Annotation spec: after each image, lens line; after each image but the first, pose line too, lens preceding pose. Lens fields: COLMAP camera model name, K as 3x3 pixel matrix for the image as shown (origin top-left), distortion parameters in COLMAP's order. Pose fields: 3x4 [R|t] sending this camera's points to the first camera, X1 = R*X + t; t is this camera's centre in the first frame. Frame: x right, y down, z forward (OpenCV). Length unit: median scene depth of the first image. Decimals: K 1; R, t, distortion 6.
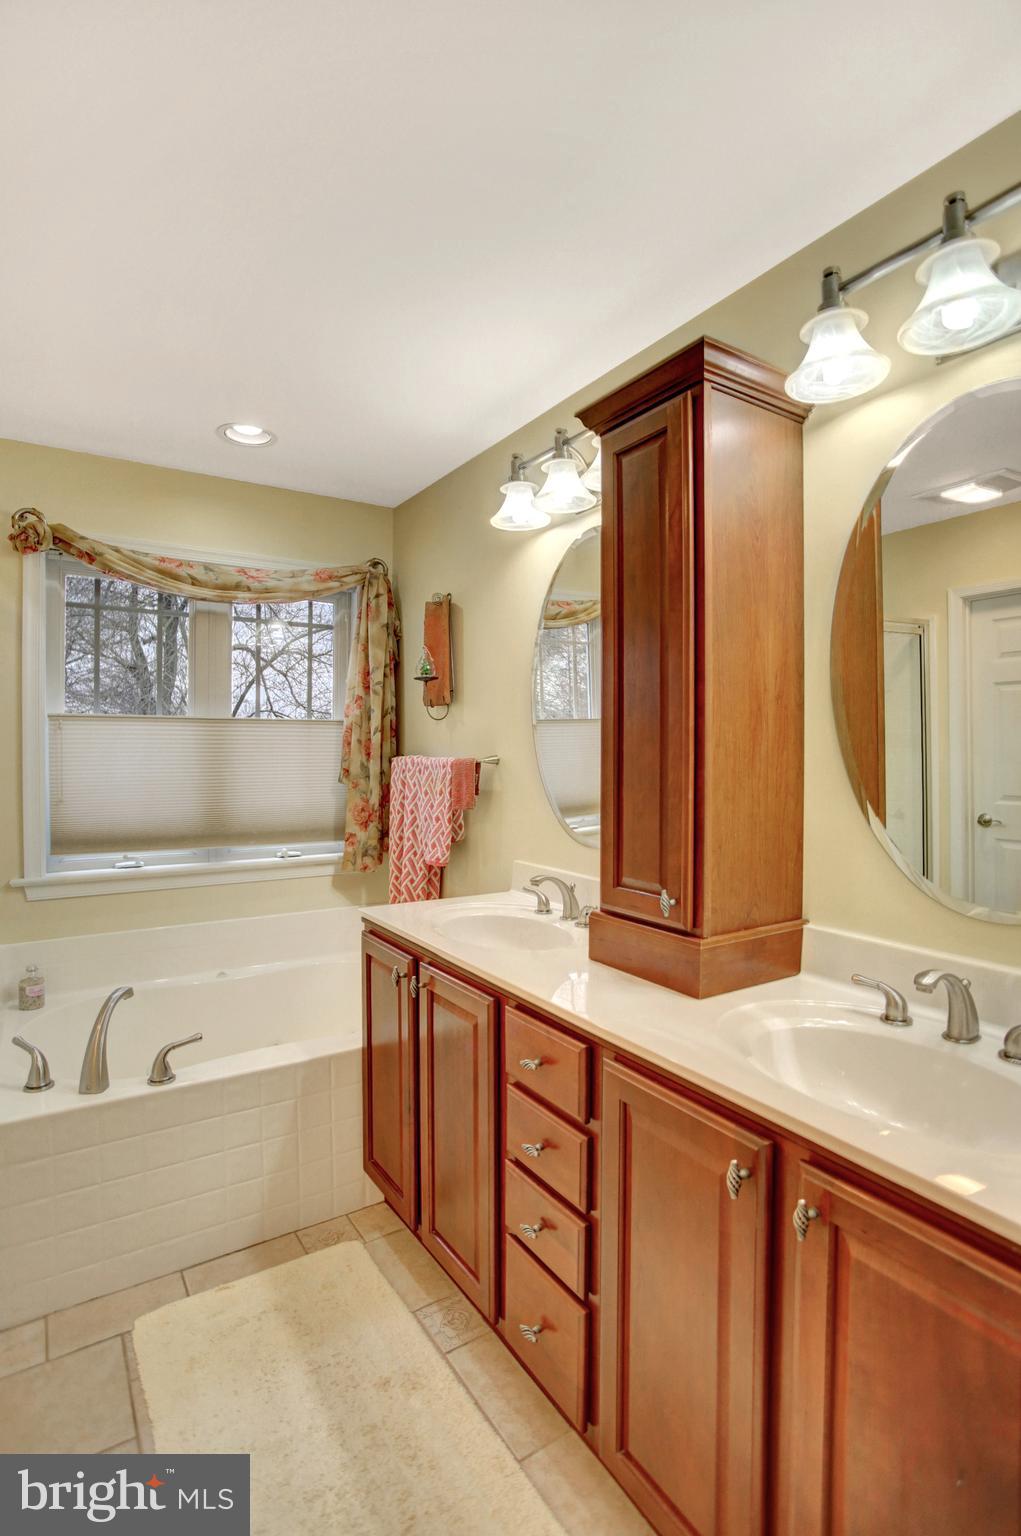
lens RADIAL K [[747.2, 0, 510.5], [0, 747.2, 768.0], [0, 0, 1]] dist [-0.078523, 0.034459]
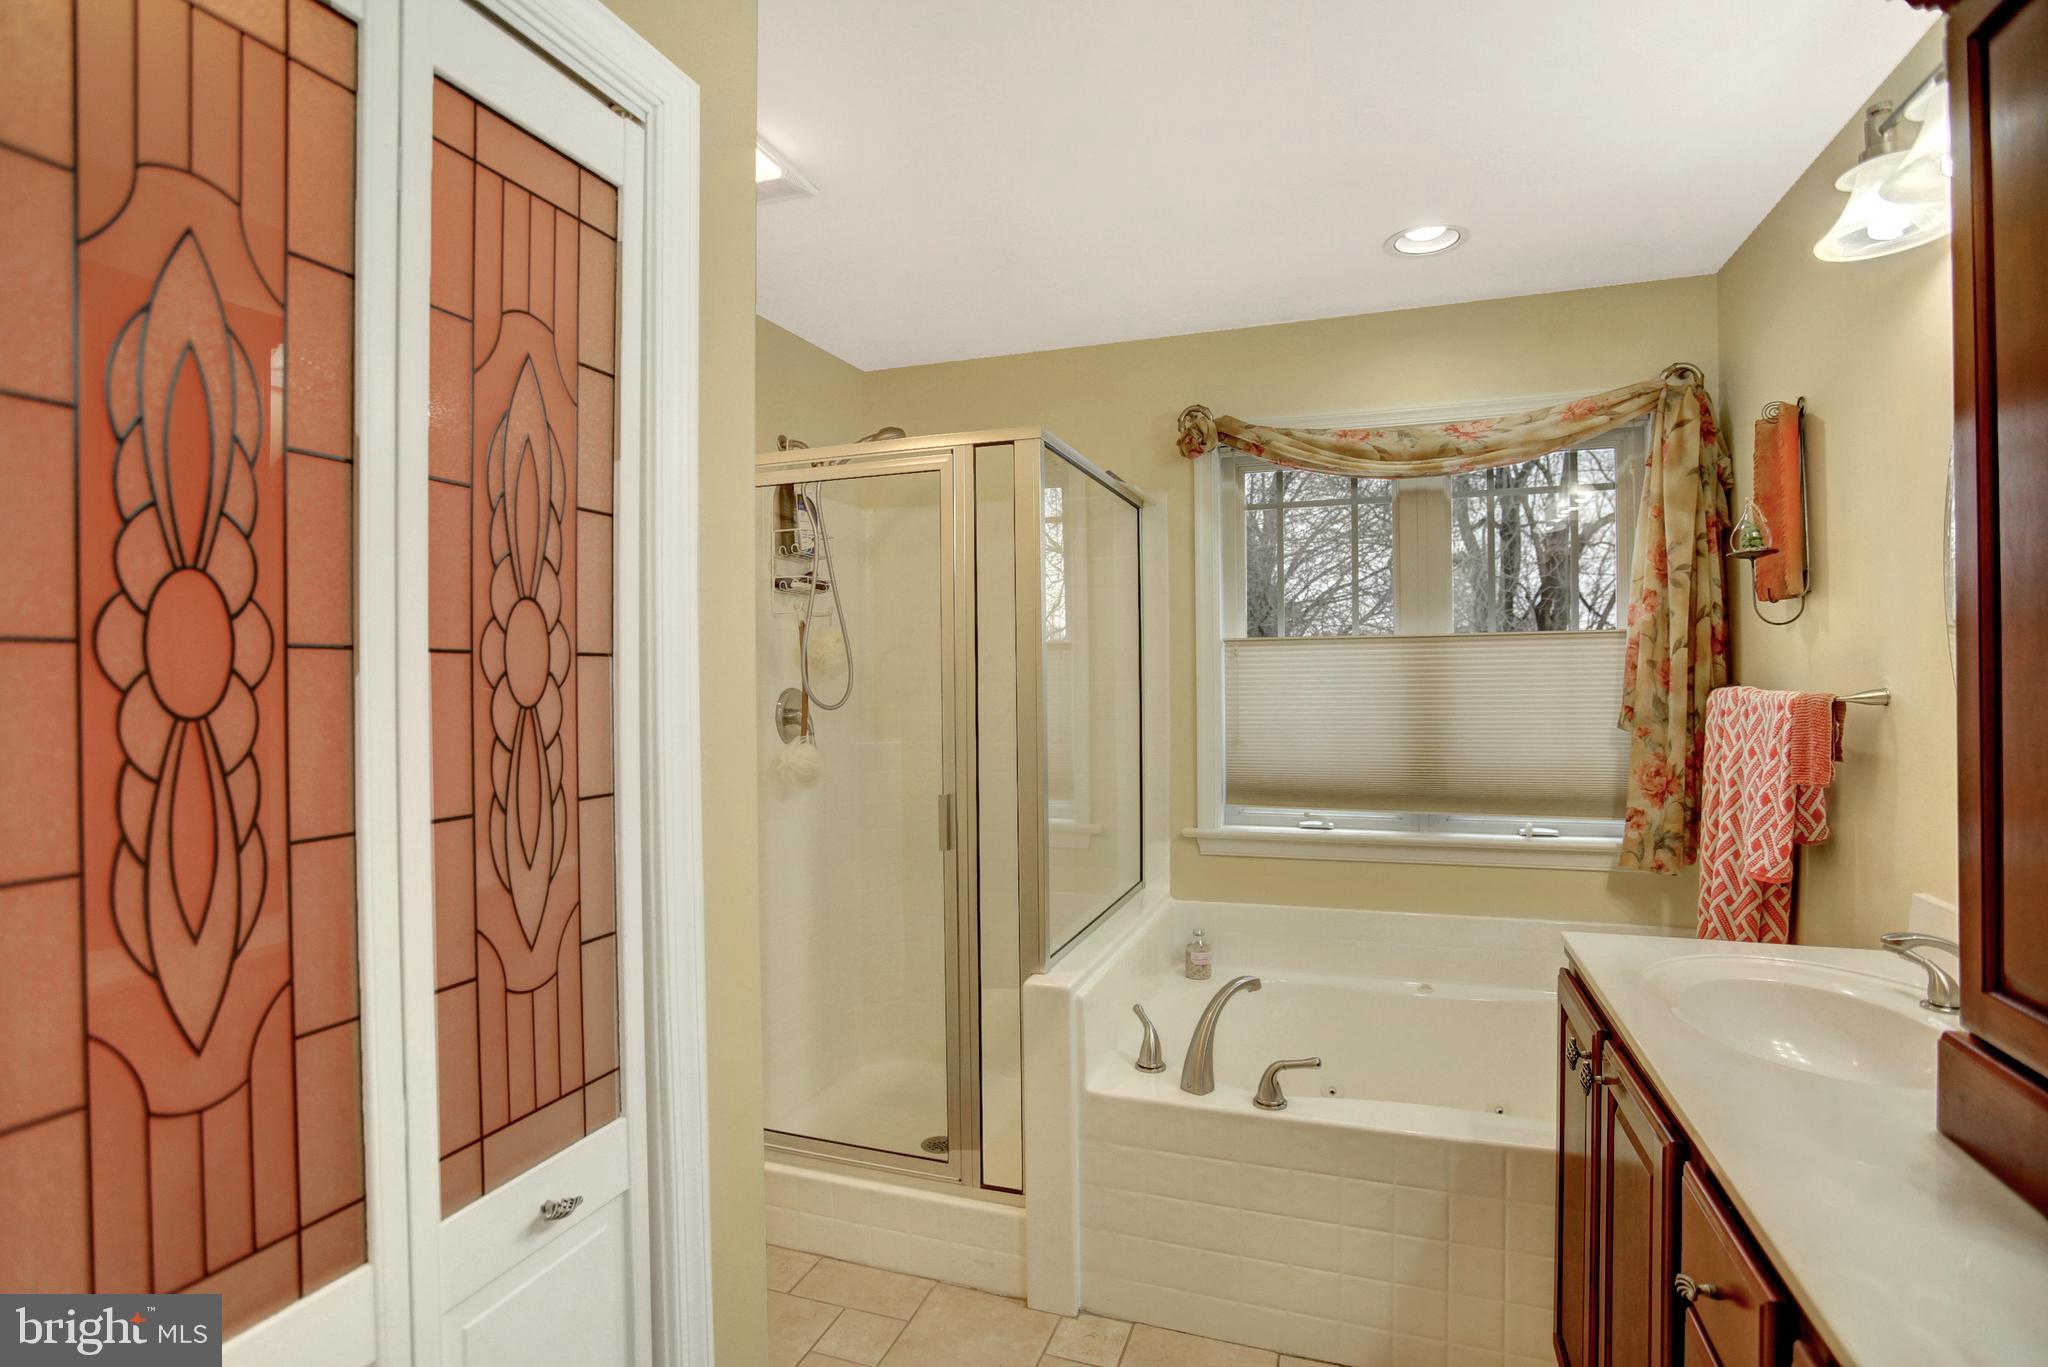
lens RADIAL K [[996.2, 0, 1014.3], [0, 996.2, 685.1], [0, 0, 1]] dist [-0.078523, 0.034459]
pose [[0.599254, -0.002344, -0.800555, 0.150778], [-0.003132, 0.999981, -0.005272, -0.013423], [0.800553, 0.005667, 0.599235, 0.103585]]
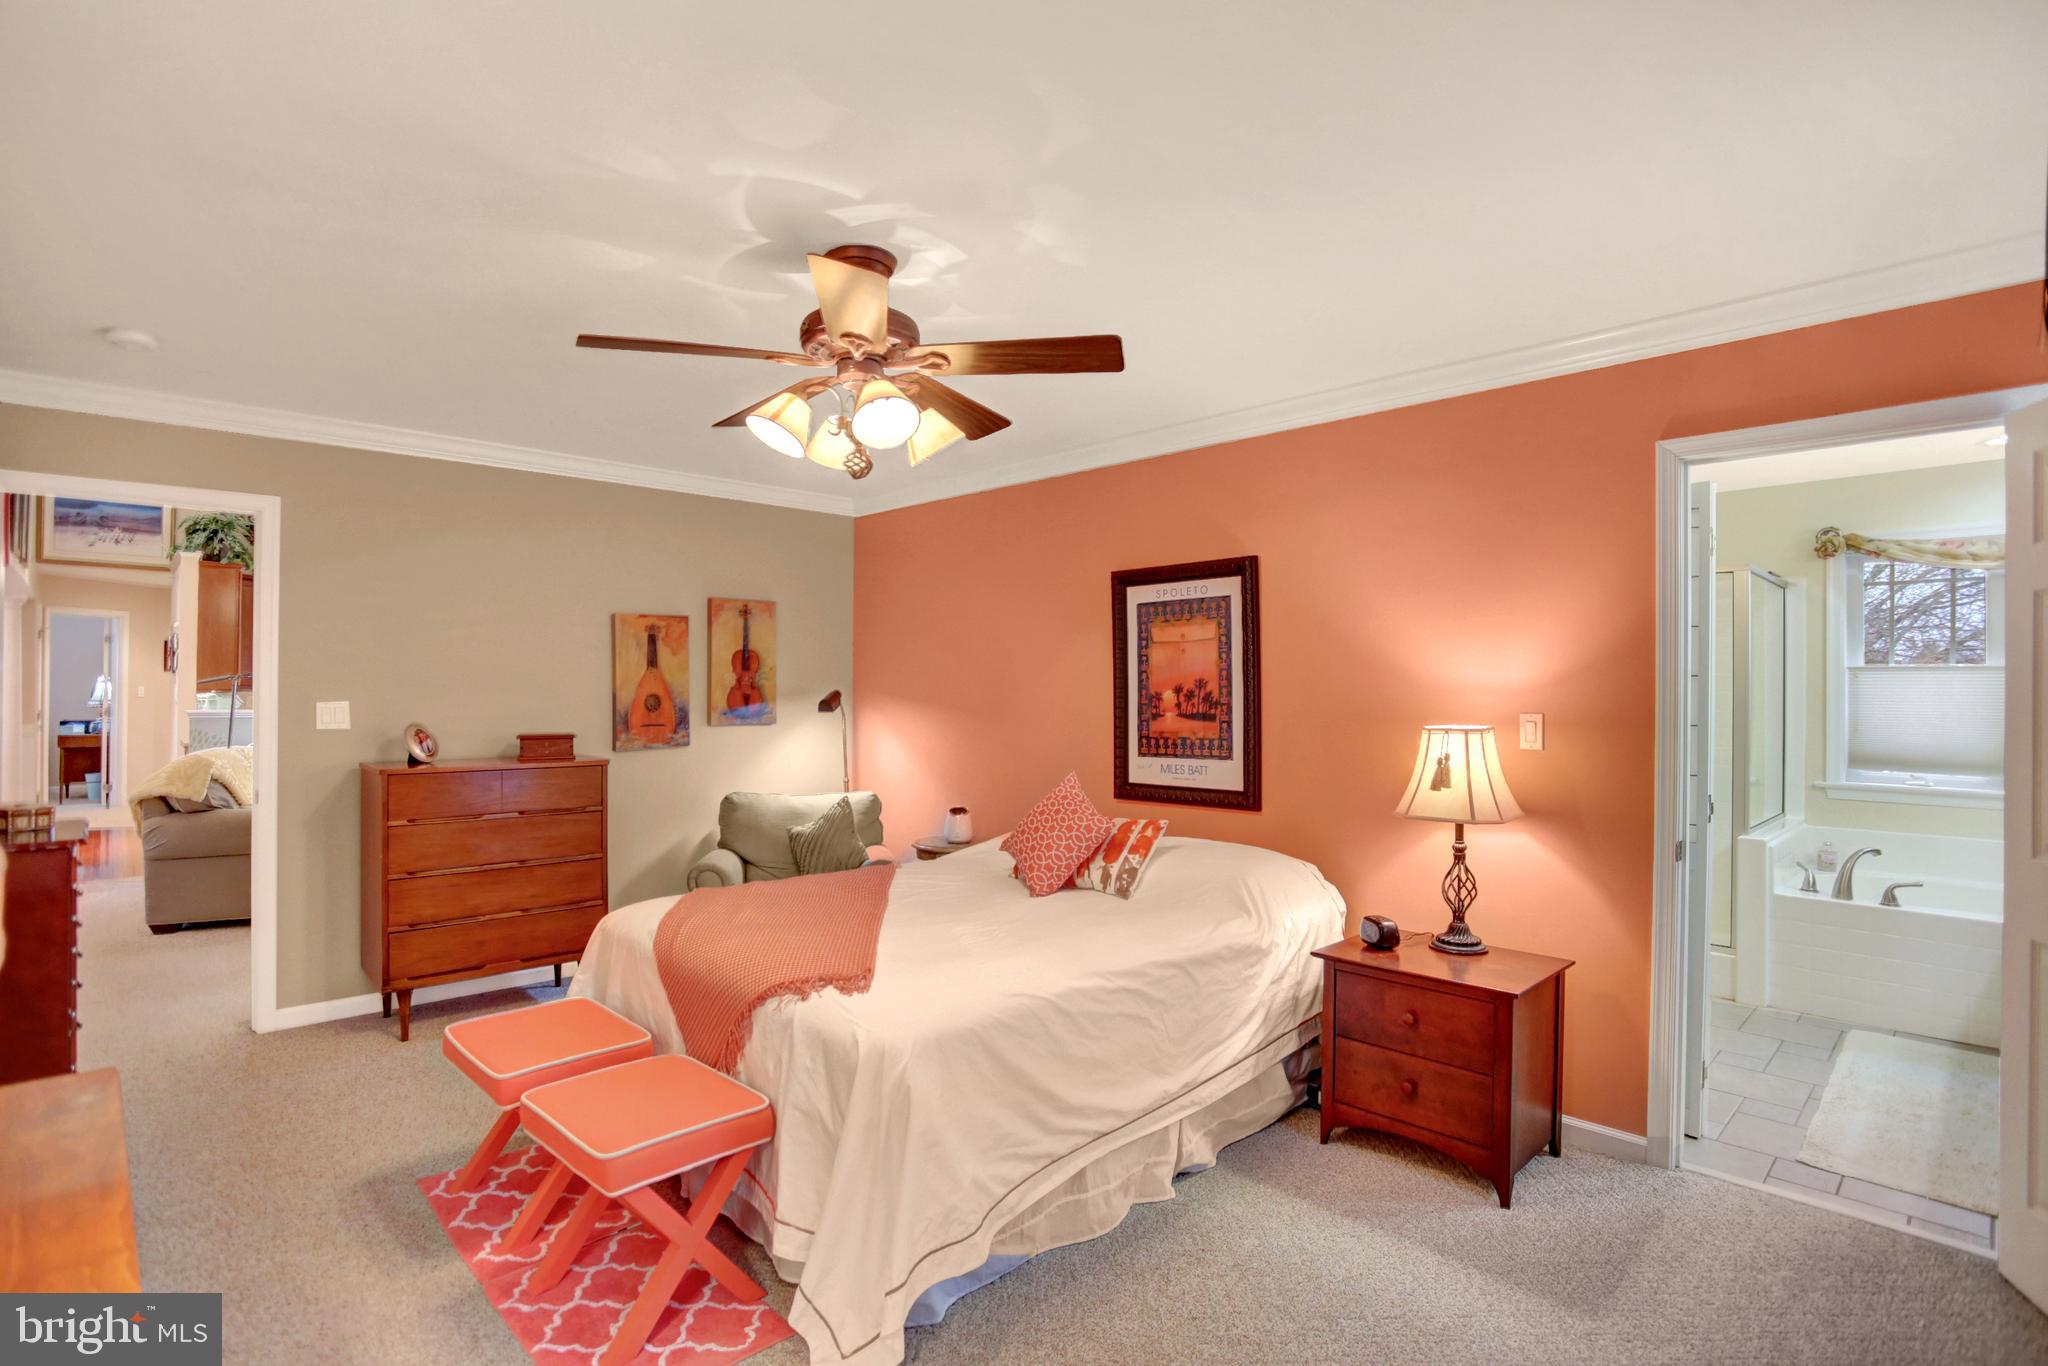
lens RADIAL K [[996.2, 0, 1014.3], [0, 996.2, 684.6], [0, 0, 1]] dist [-0.078523, 0.034459]
pose [[0.182961, -0.004325, -0.983111, 0.880327], [-0.021368, 0.999737, -0.008375, 0.009237], [0.982888, 0.022539, 0.182821, -0.910769]]
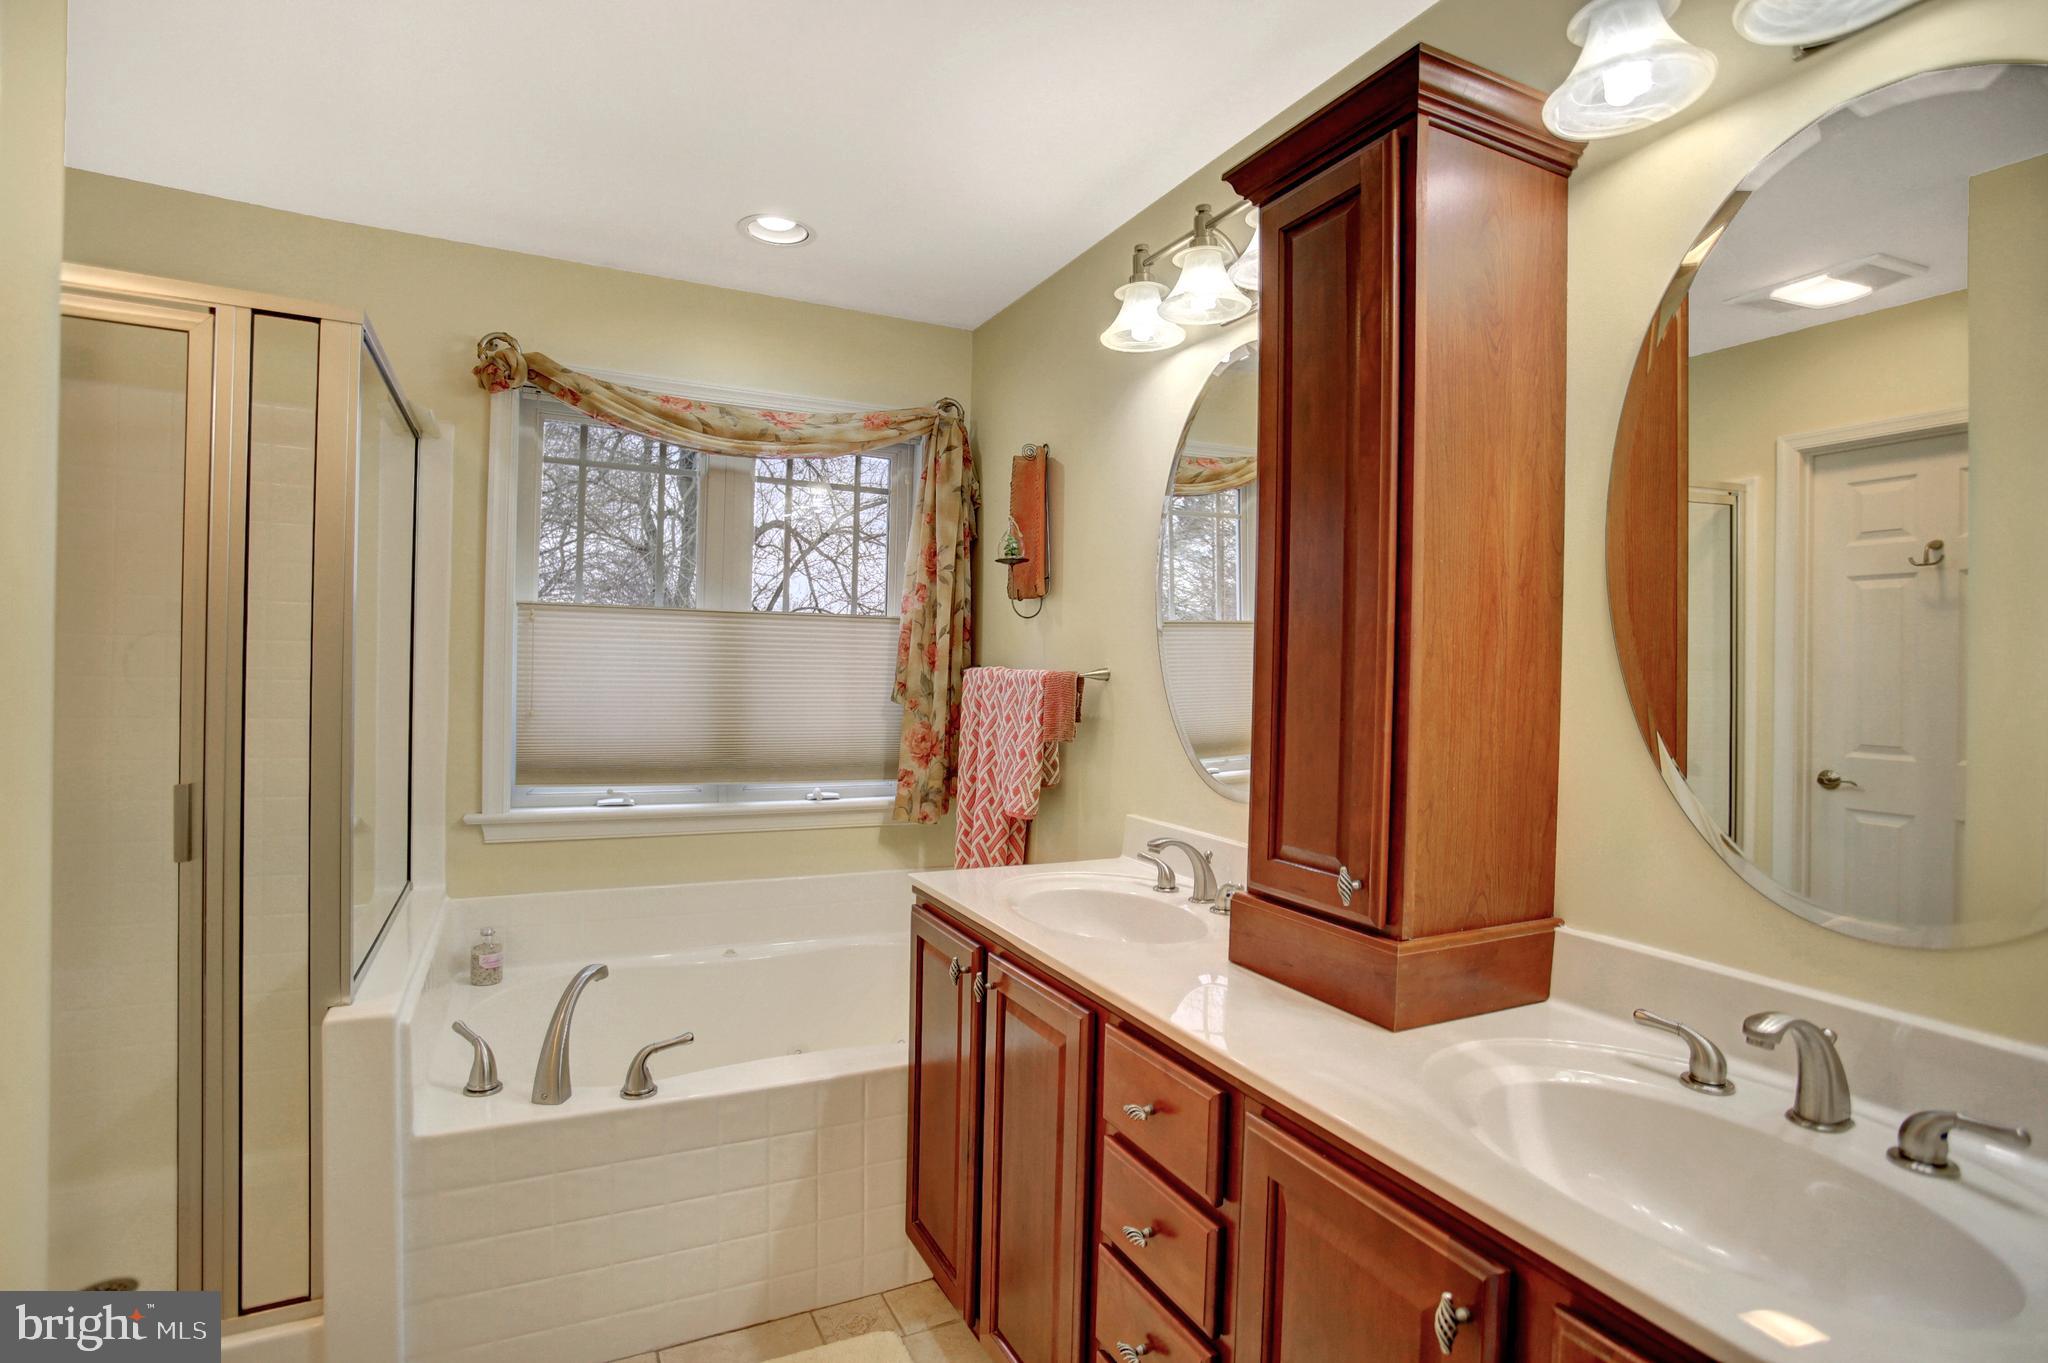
lens RADIAL K [[996.2, 0, 1014.3], [0, 996.2, 683.1], [0, 0, 1]] dist [-0.078523, 0.034459]
pose [[0.992983, 0.022687, -0.116061, 0.005065], [-0.023500, 0.999708, -0.005640, 0.005226], [0.115899, 0.008327, 0.993226, 0.039246]]
